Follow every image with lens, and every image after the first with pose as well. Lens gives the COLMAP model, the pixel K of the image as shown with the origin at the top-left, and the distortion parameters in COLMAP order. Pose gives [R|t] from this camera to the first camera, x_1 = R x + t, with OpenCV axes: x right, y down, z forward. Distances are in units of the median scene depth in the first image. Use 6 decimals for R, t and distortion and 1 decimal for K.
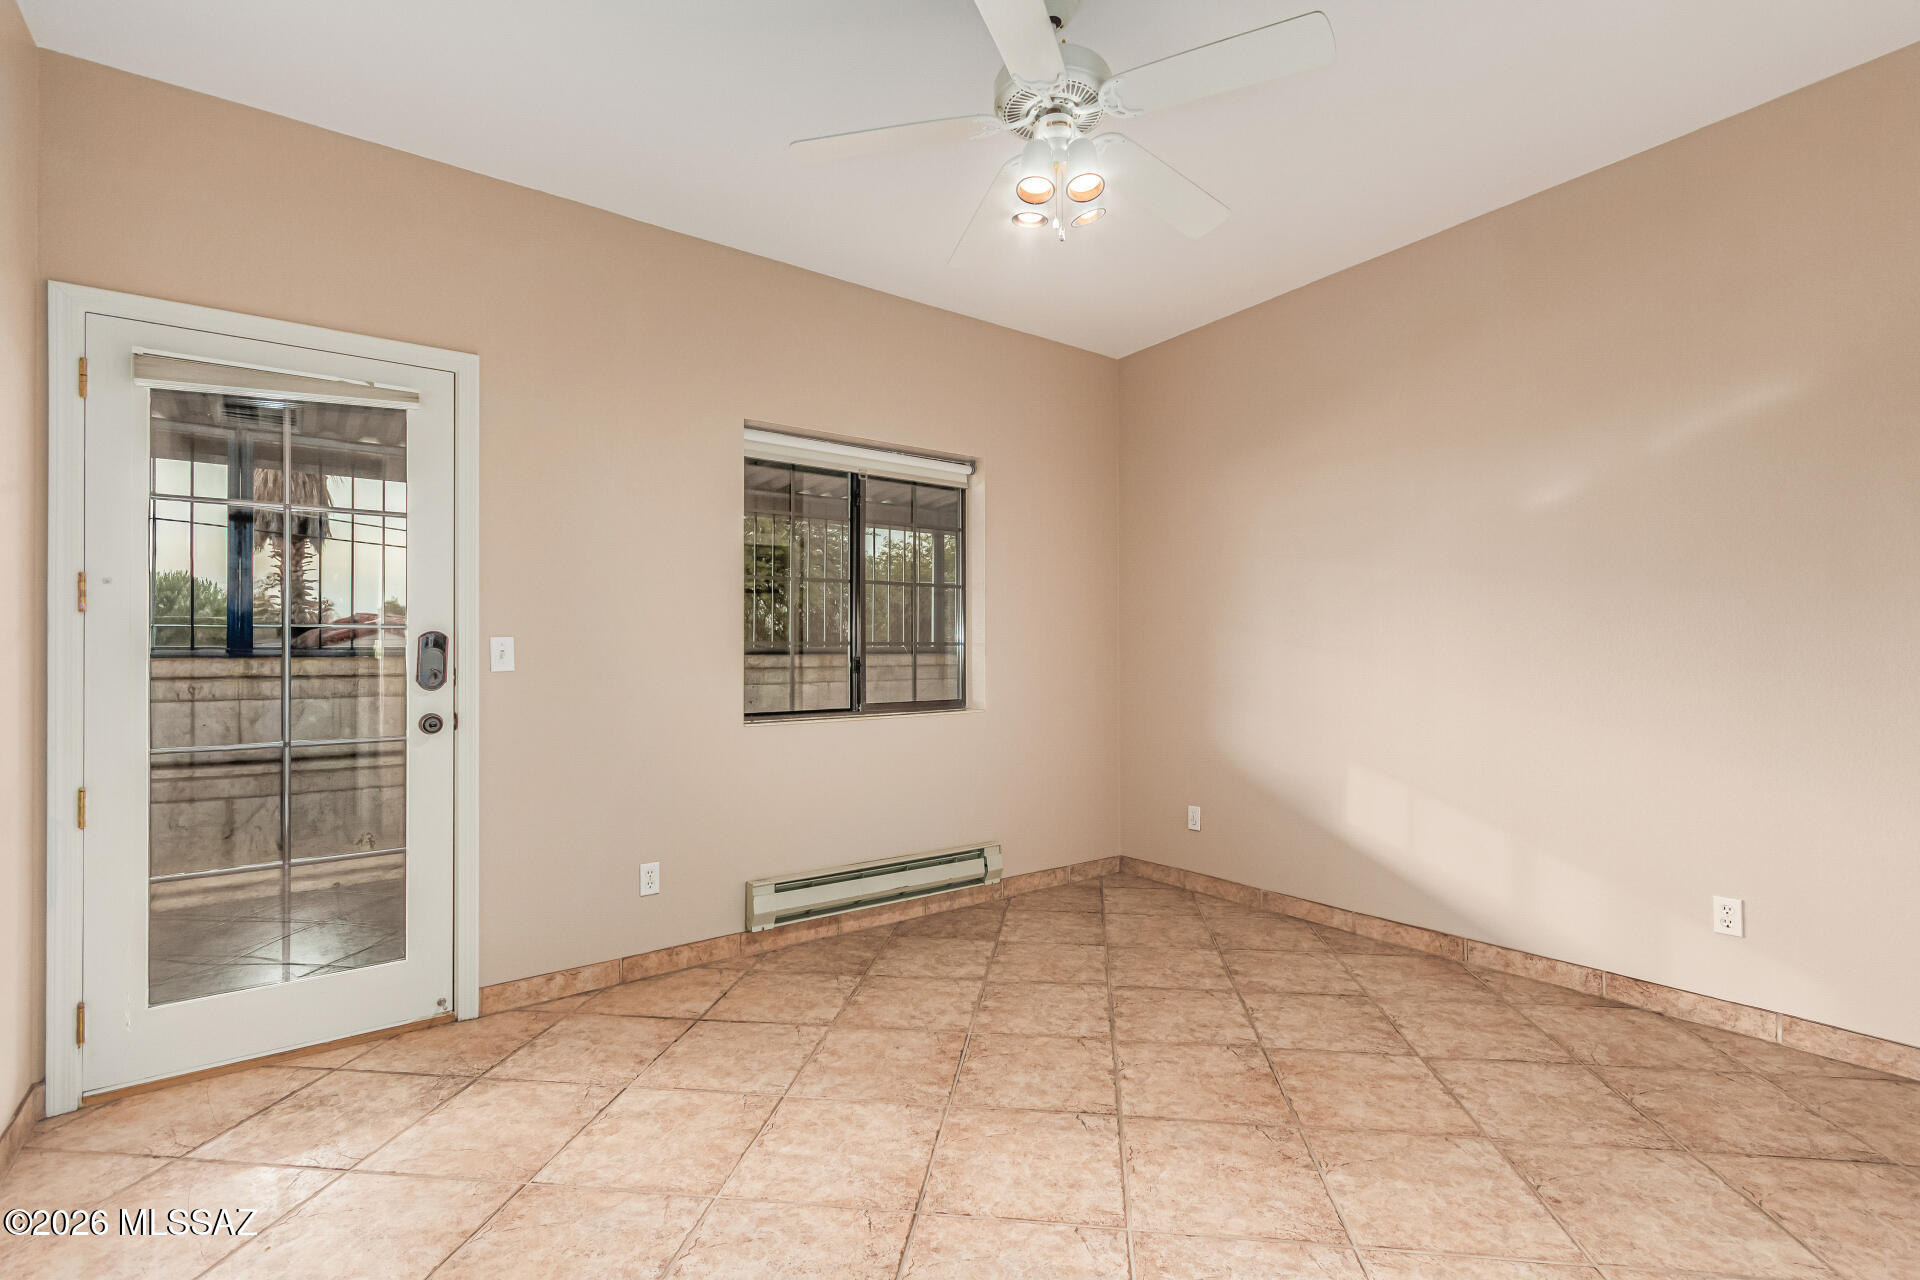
lens RADIAL K [[890.2, 0, 959.8], [0, 890.2, 645.1], [0, 0, 1]] dist [-0.001568, 0.000749]
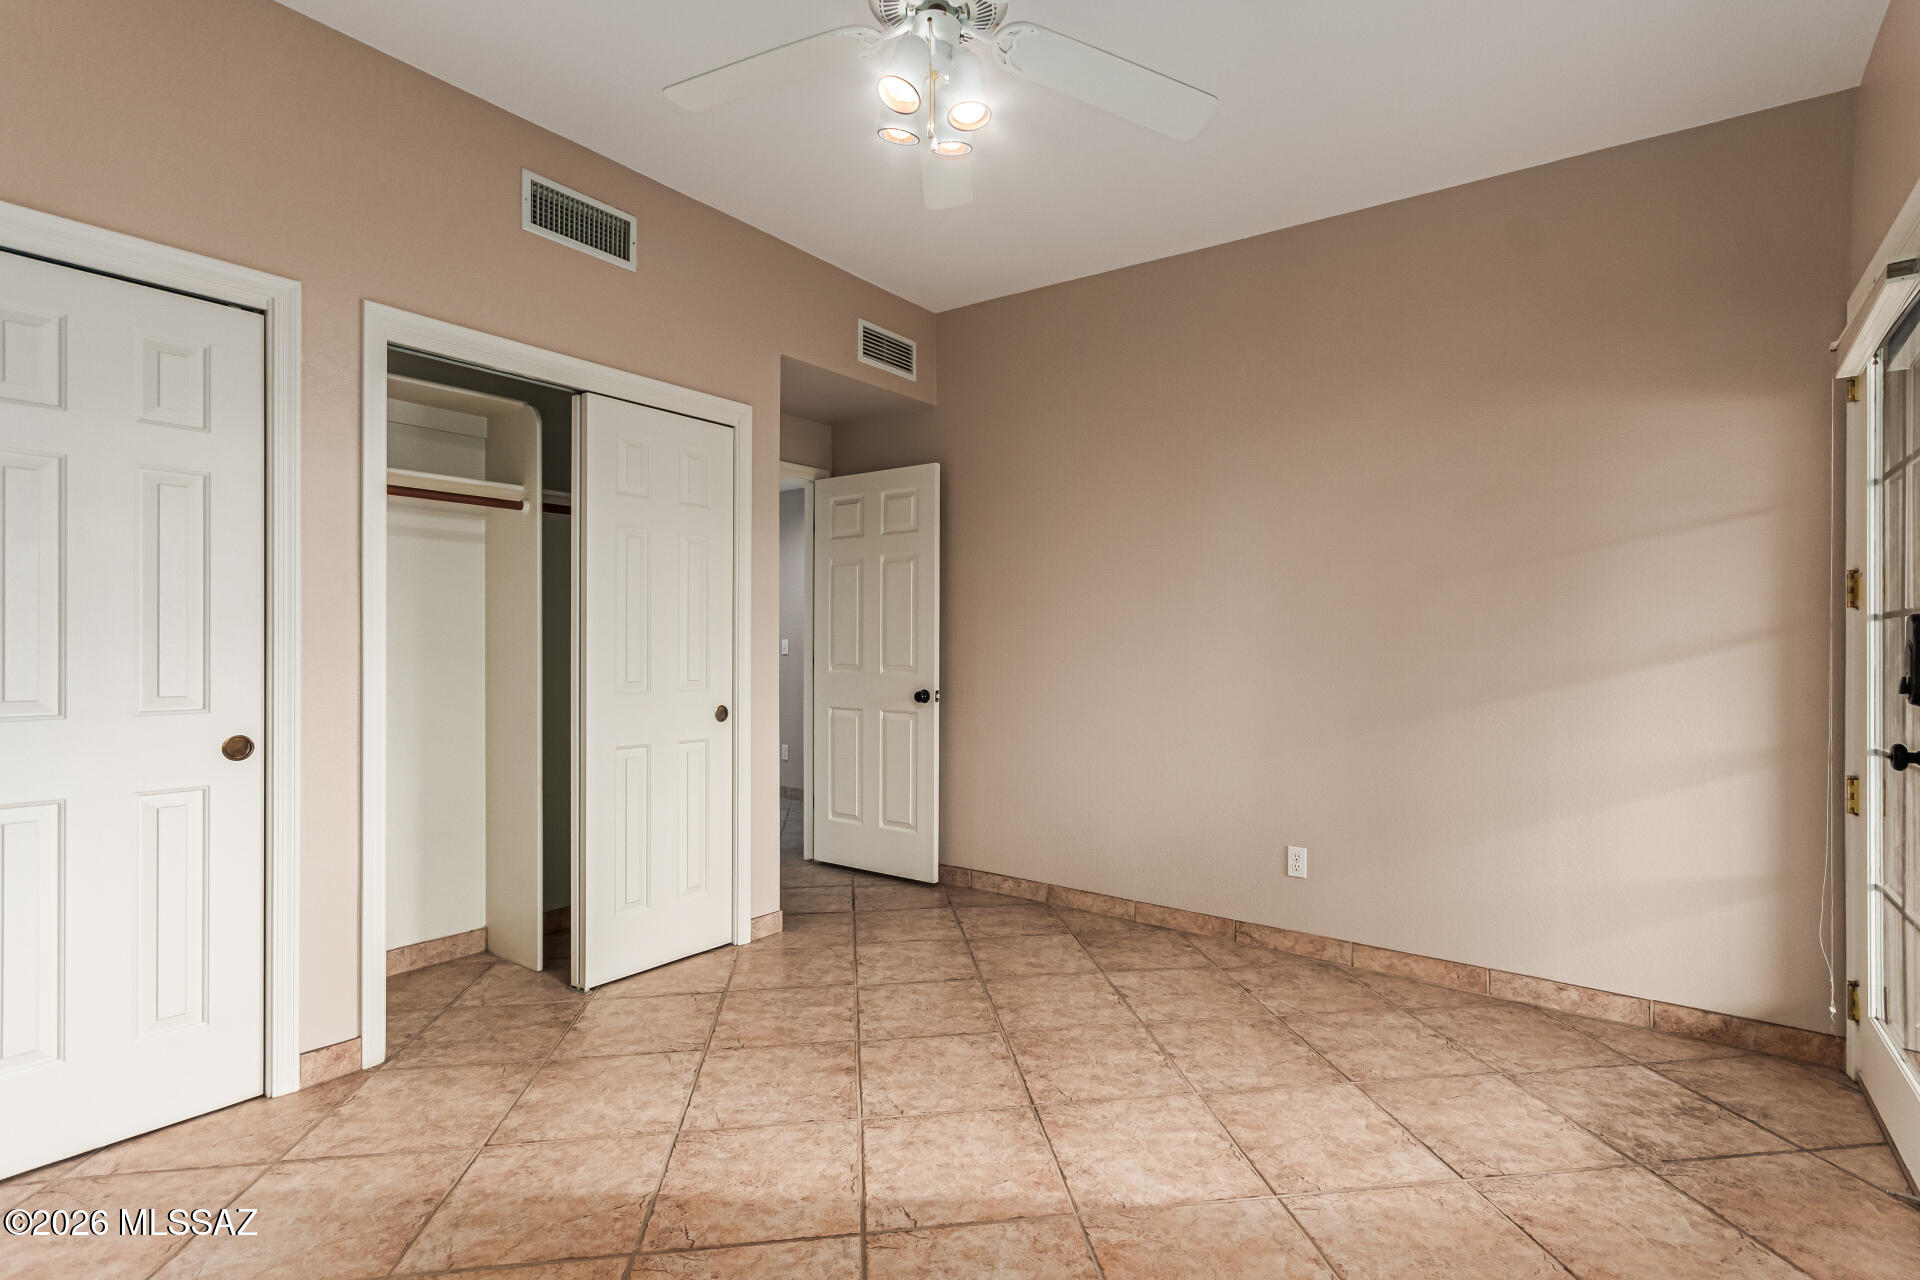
lens RADIAL K [[890.2, 0, 960.2], [0, 890.2, 644.6], [0, 0, 1]] dist [-0.001568, 0.000749]
pose [[-0.965800, 0.001589, -0.259284, 0.317242], [0.003727, 0.999963, -0.007752, 0.014033], [0.259262, -0.008453, -0.965770, 1.888376]]
